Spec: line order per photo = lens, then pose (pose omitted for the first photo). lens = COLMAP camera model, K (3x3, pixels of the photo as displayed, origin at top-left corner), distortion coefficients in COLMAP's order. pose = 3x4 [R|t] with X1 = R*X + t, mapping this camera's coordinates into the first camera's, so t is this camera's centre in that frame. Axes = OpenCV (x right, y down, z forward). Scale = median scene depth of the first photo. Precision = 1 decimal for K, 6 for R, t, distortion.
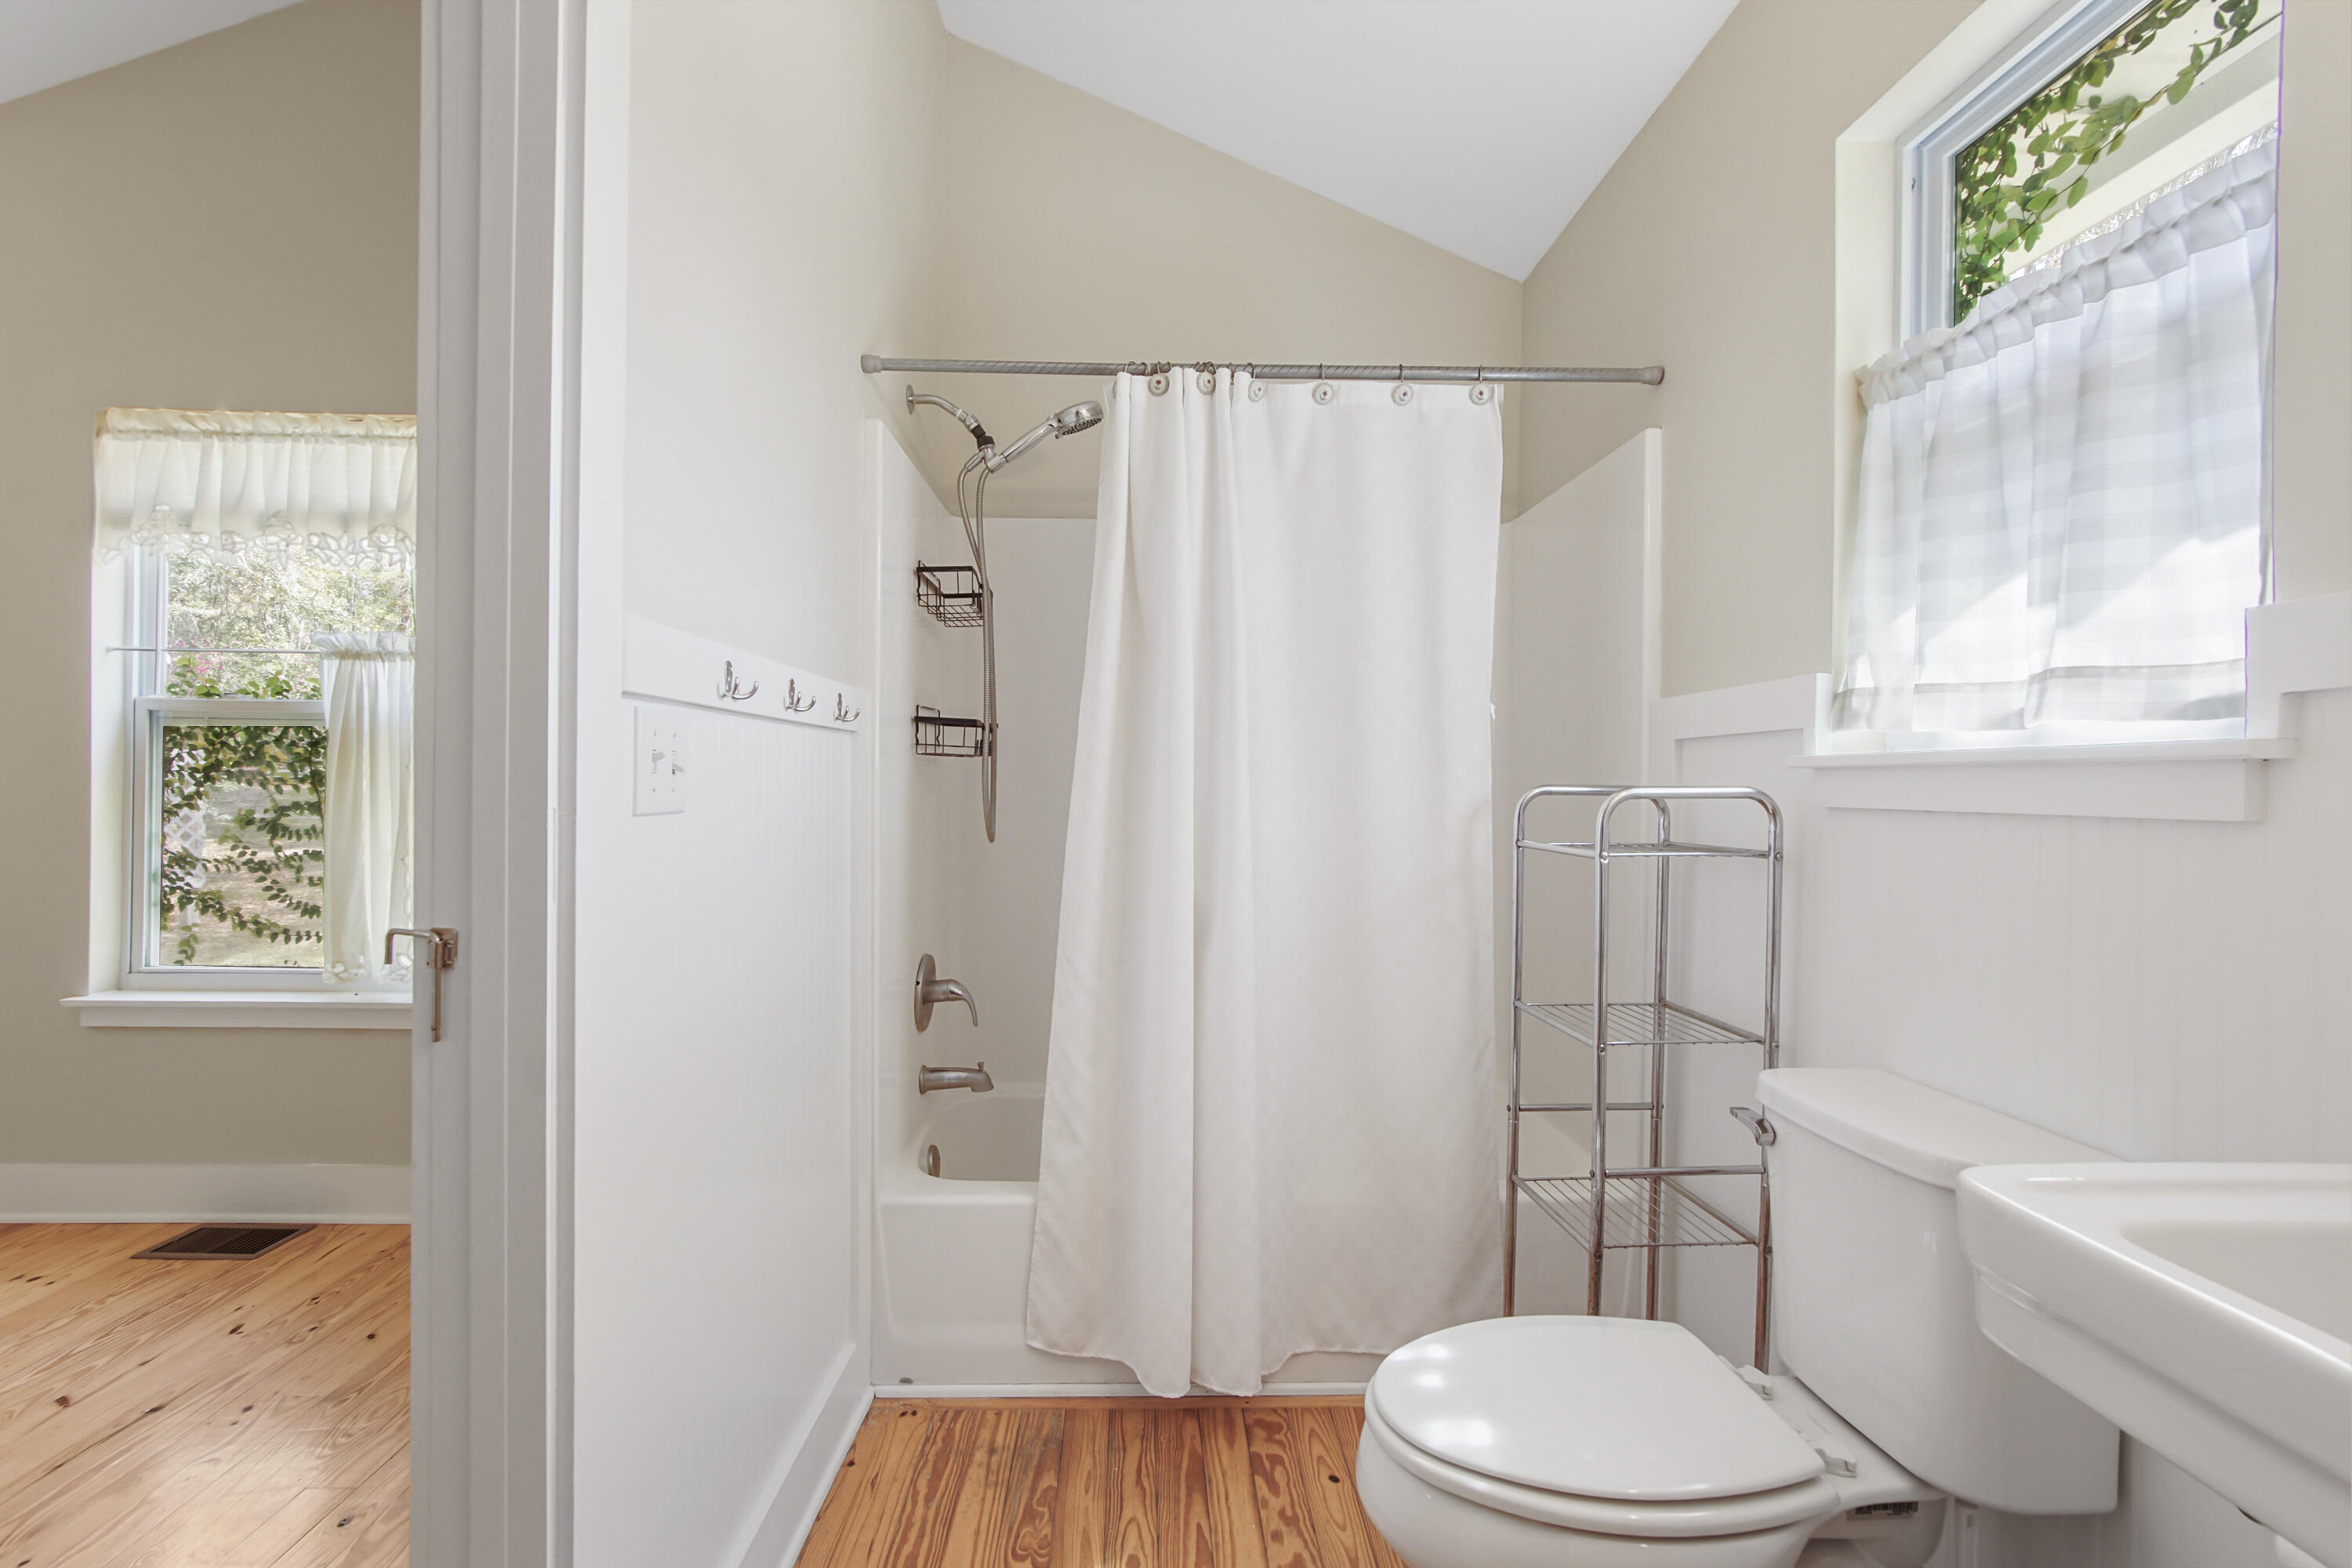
lens RADIAL K [[1070.6, 0, 1164.0], [0, 1070.6, 786.2], [0, 0, 1]] dist [0.004923, 0.001997]
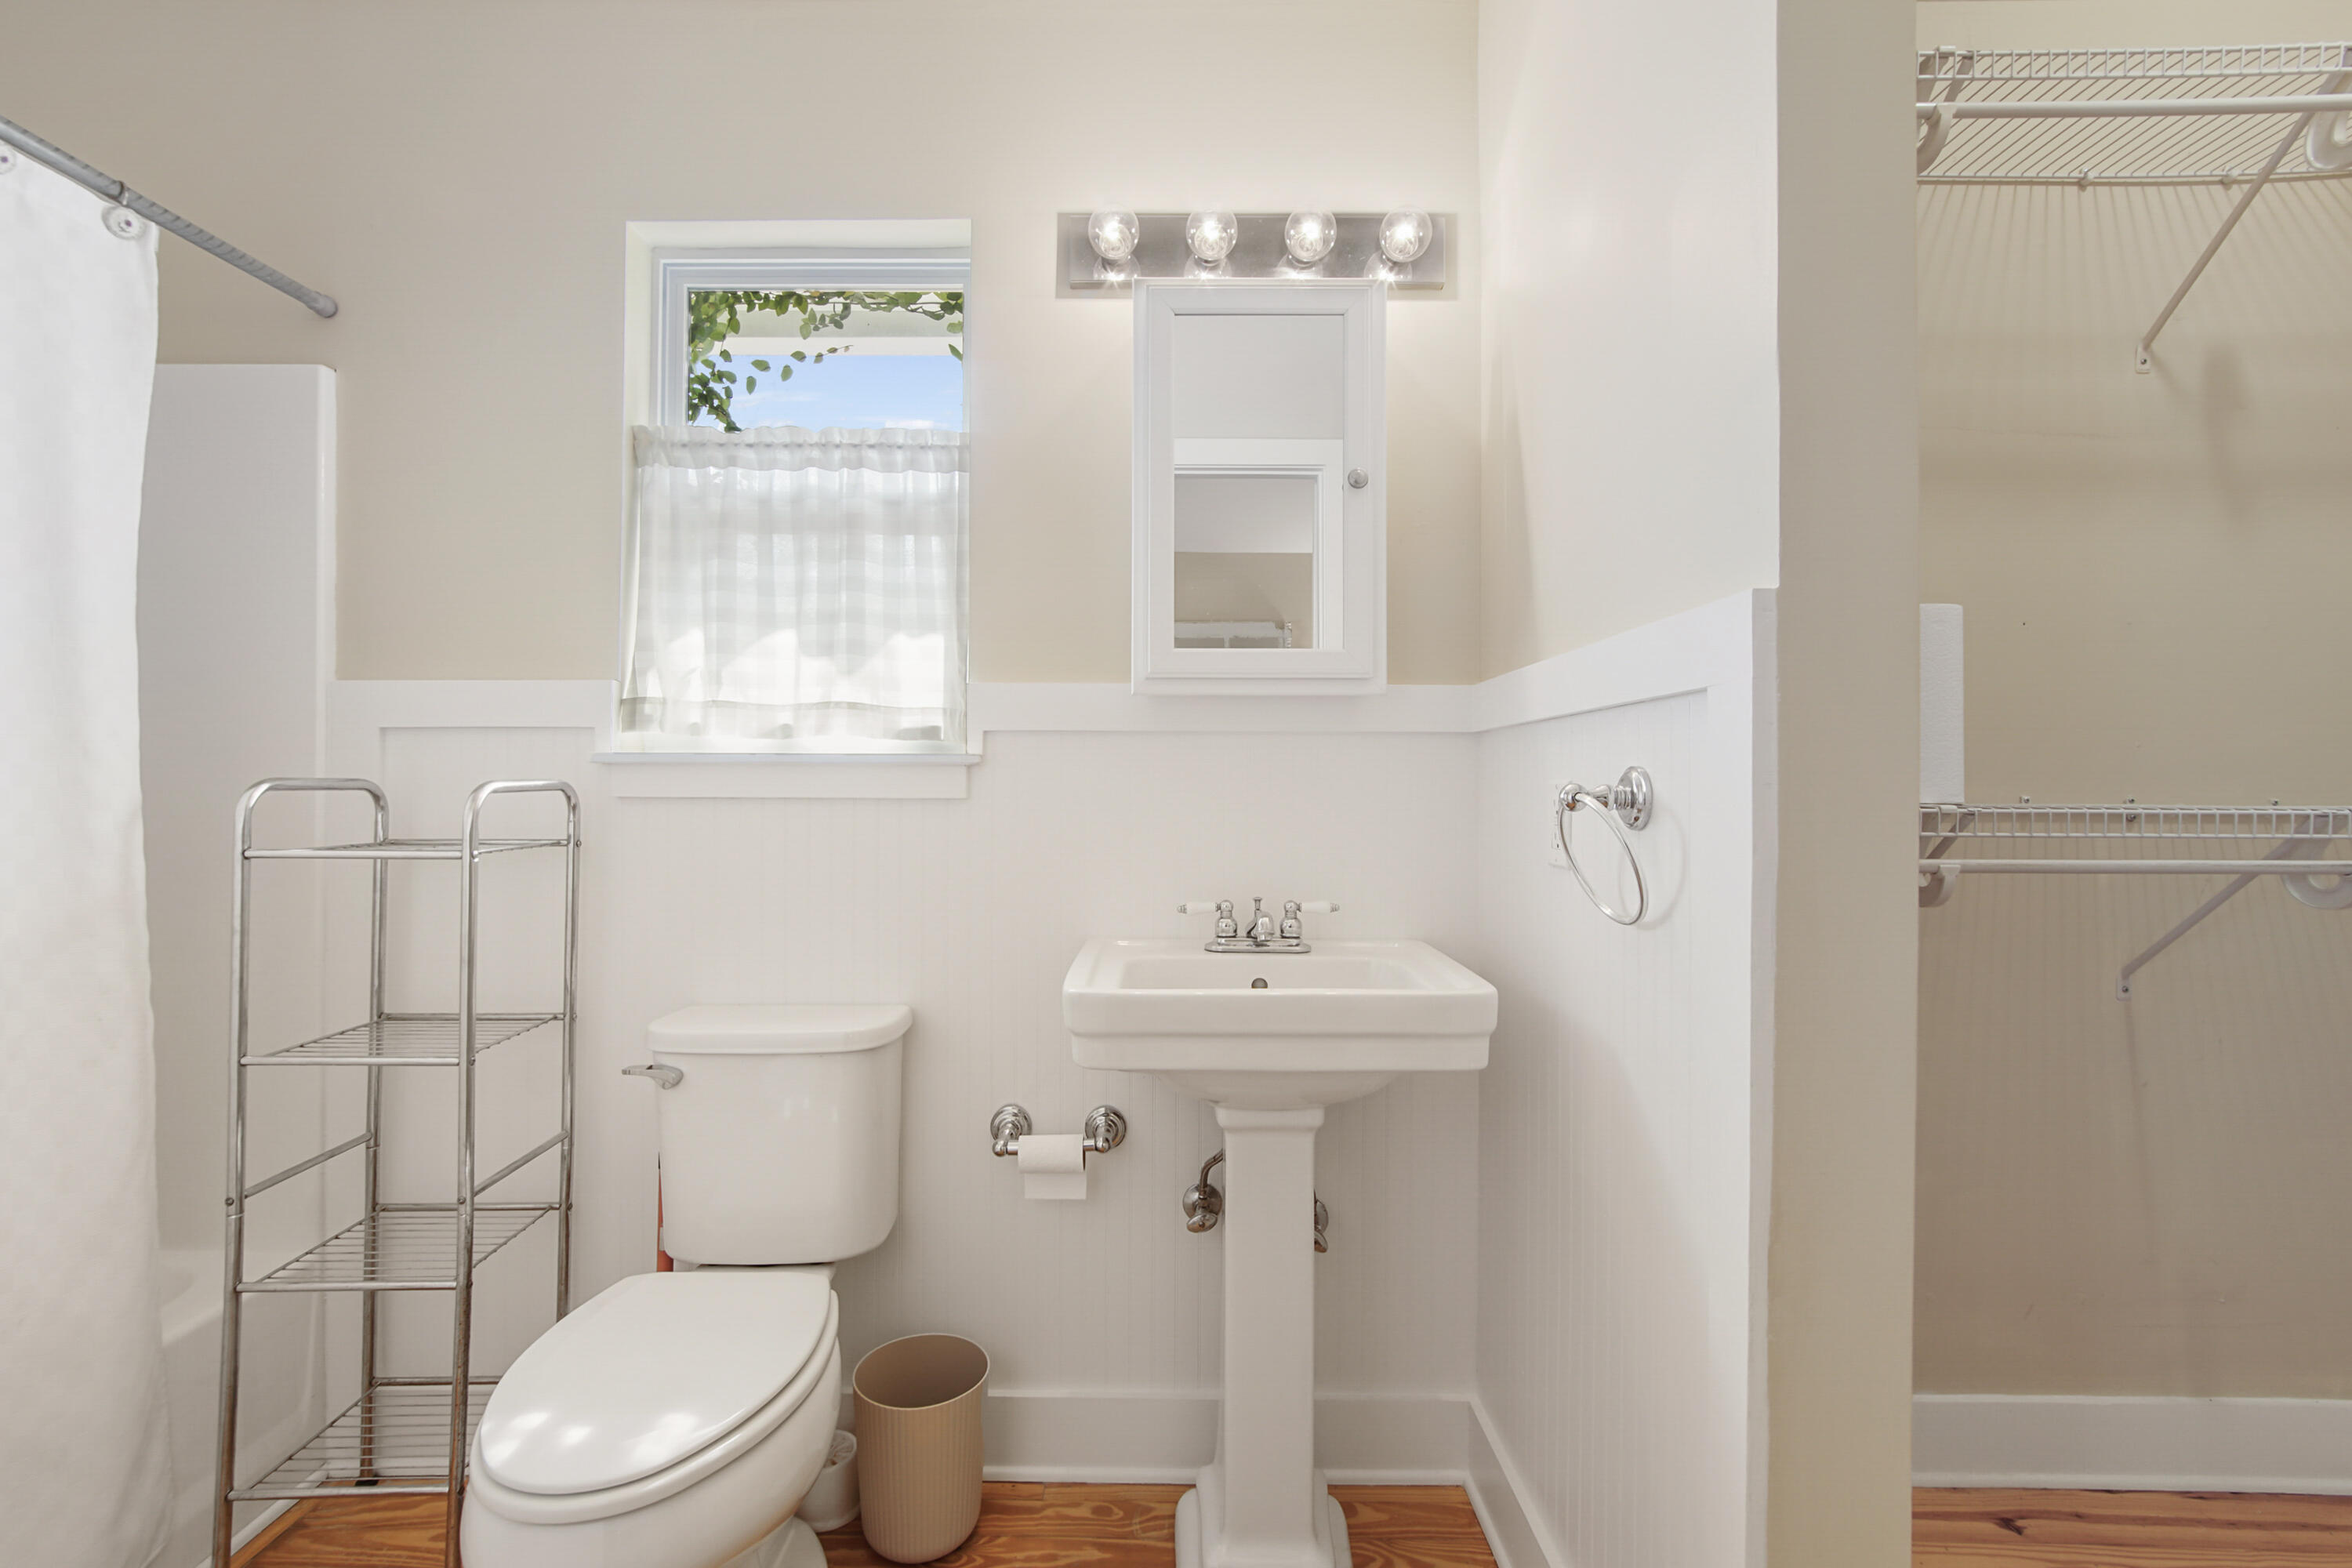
lens RADIAL K [[1070.6, 0, 1165.6], [0, 1070.6, 783.4], [0, 0, 1]] dist [0.004923, 0.001997]
pose [[0.024025, -0.005060, 0.999699, -0.546546], [-0.000310, 0.999987, 0.005069, -0.001272], [-0.999711, -0.000431, 0.024023, 0.405749]]
